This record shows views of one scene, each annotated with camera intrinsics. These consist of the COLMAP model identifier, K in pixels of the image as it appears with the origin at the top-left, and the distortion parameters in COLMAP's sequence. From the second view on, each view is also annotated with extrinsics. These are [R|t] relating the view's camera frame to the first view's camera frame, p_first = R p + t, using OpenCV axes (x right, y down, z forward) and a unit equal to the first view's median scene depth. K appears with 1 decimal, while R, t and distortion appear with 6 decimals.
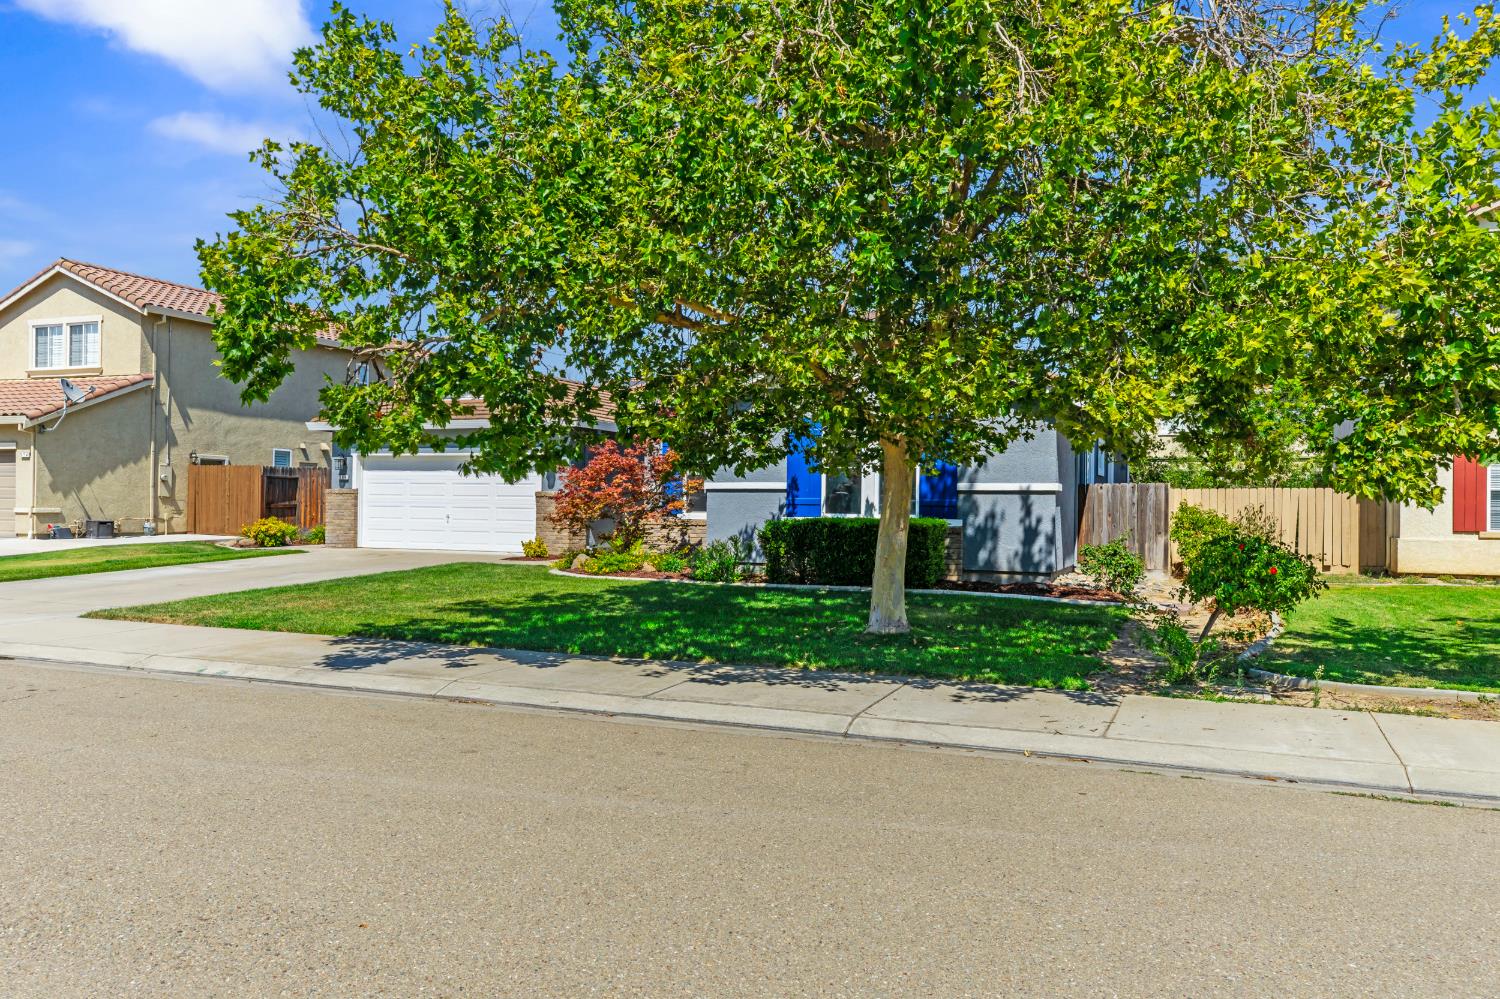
lens RADIAL K [[1064.0, 0, 750.0], [0, 1064.0, 499.5], [0, 0, 1]] dist [-0.000979, 0.000017]
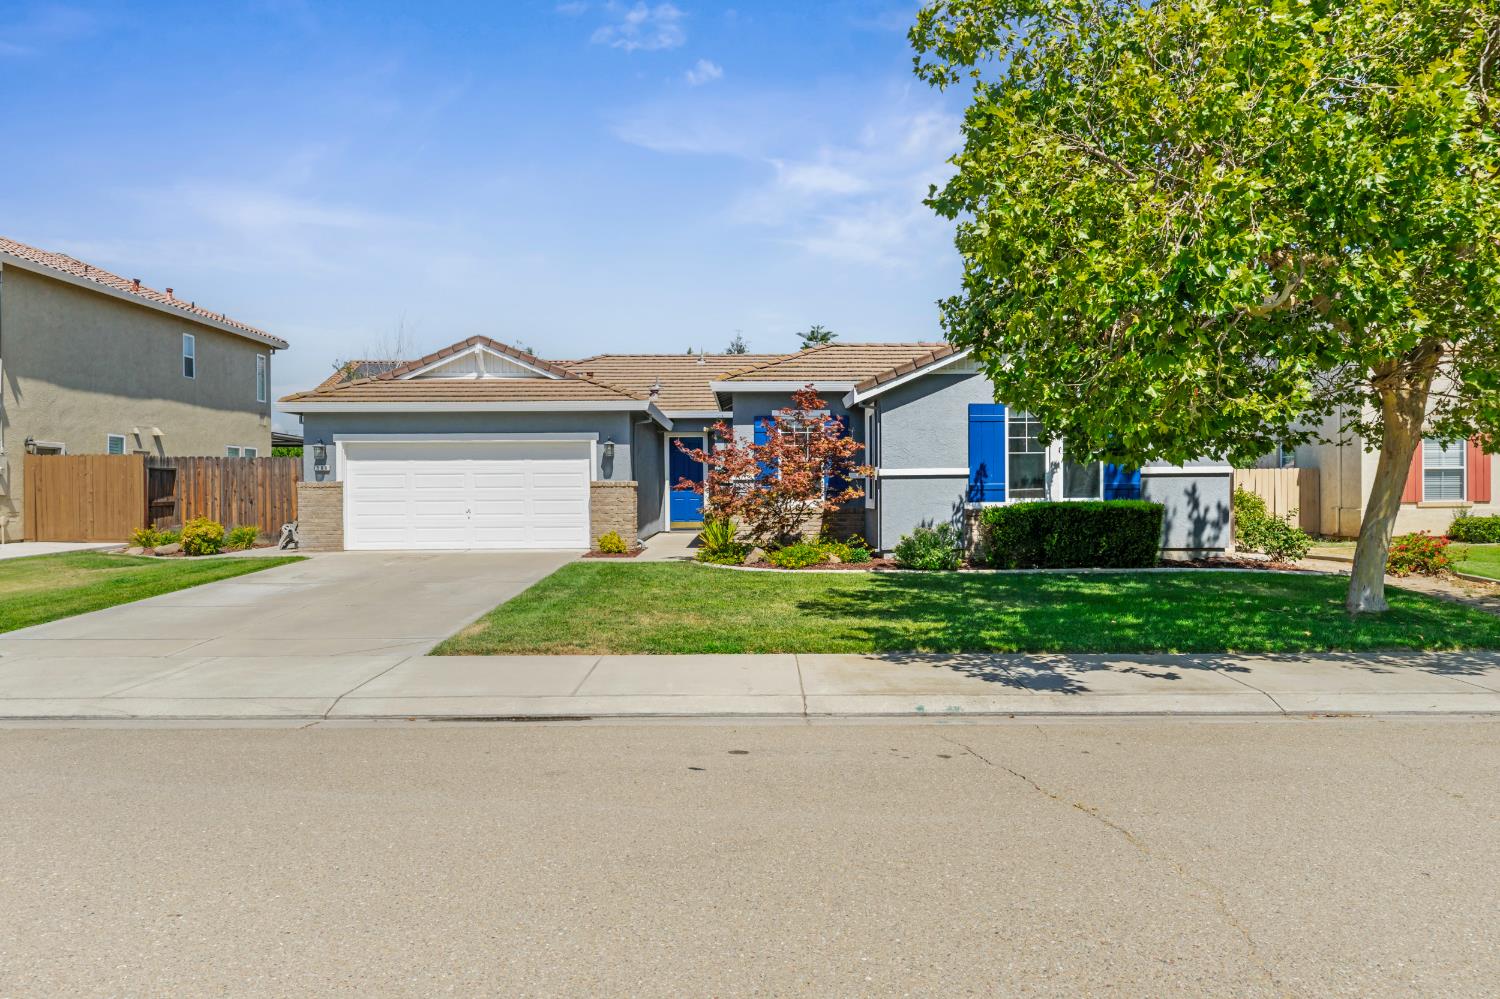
lens RADIAL K [[1024.3, 0, 750.8], [0, 1024.3, 445.2], [0, 0, 1]] dist [-0.028266, -0.000036]
pose [[0.931155, -0.000730, 0.364622, -0.362251], [0.015271, 0.999199, -0.036999, -0.003898], [-0.364303, 0.040020, 0.930420, 0.131637]]
